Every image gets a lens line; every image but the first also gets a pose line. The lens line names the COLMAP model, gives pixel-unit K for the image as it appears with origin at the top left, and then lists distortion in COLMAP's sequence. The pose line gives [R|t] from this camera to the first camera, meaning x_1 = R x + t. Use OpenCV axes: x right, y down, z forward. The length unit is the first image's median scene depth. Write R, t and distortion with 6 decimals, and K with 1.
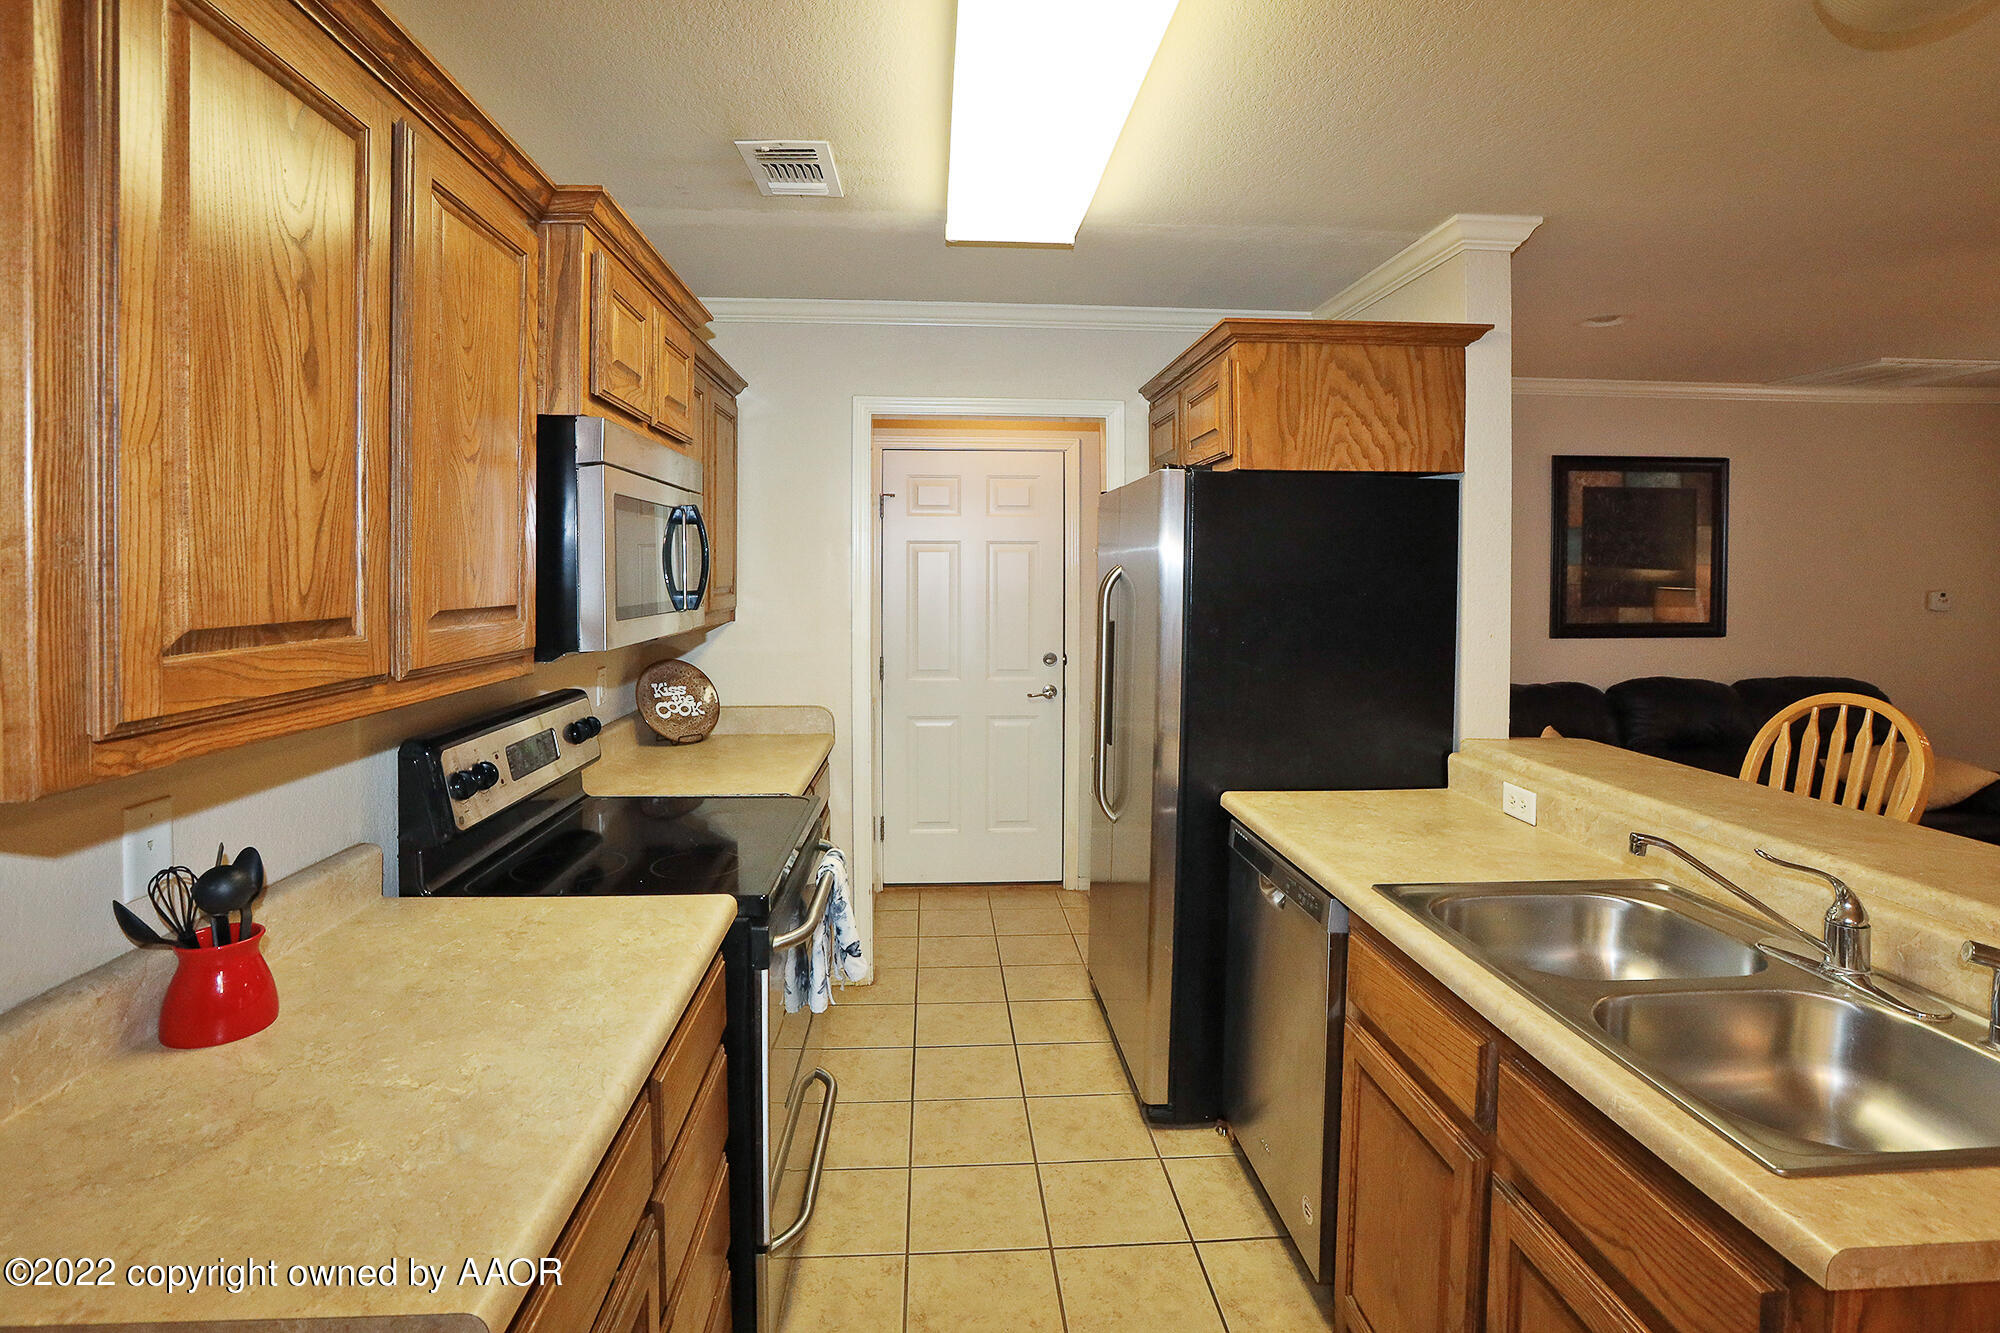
lens RADIAL K [[956.6, 0, 1000.0], [0, 956.6, 666.5], [0, 0, 1]] dist [-0.002265, -0.000550]
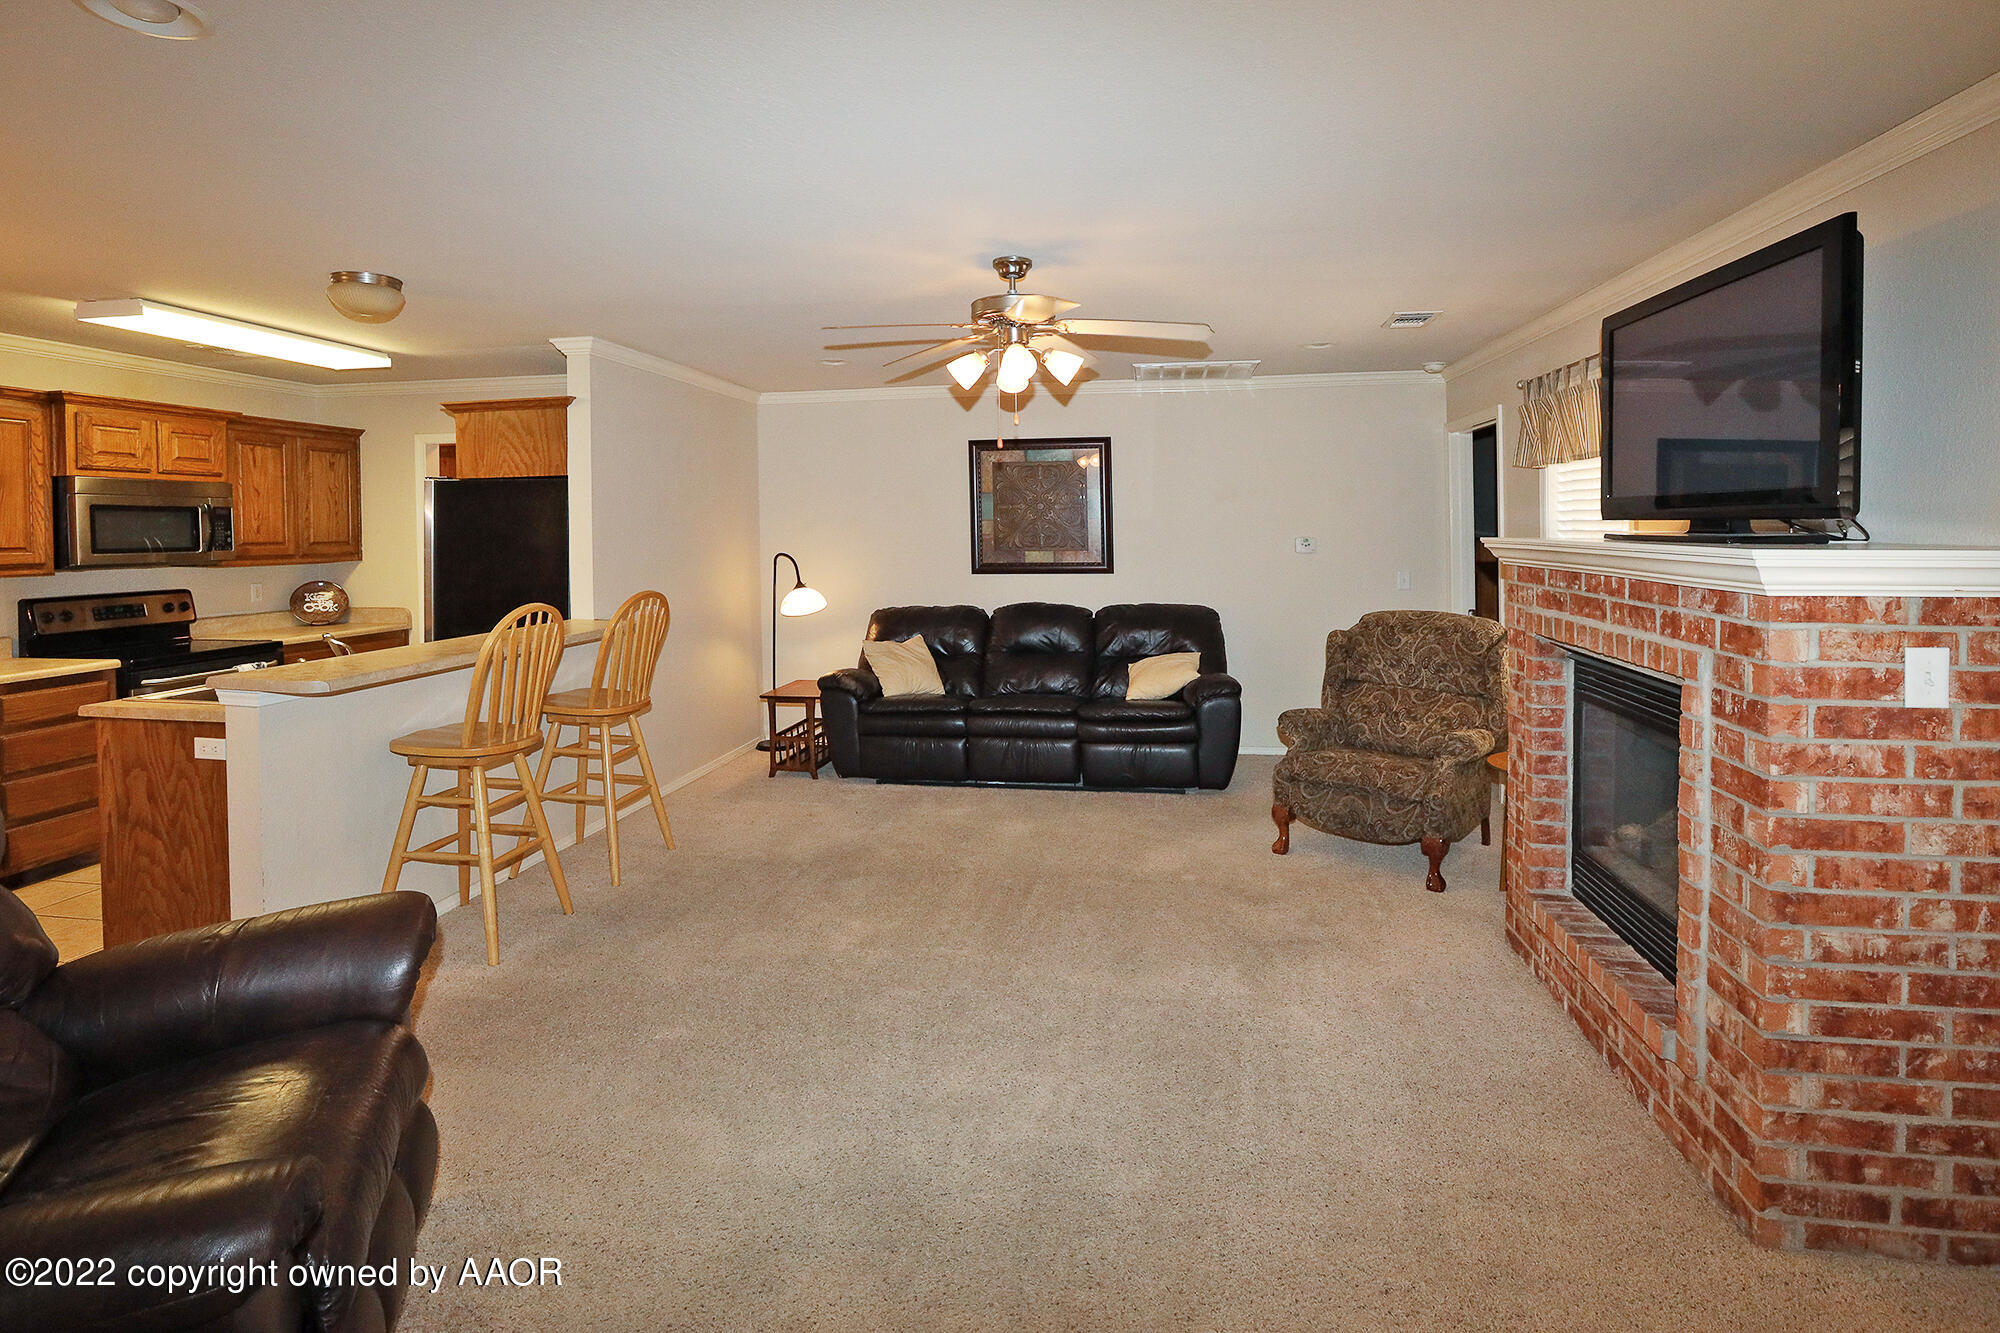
lens RADIAL K [[956.6, 0, 1000.0], [0, 956.6, 666.5], [0, 0, 1]] dist [-0.002265, -0.000550]
pose [[0.971332, 0.023563, -0.236555, 0.953066], [-0.011952, 0.998658, 0.050398, 0.034171], [0.237425, -0.046126, 0.970310, -0.338159]]
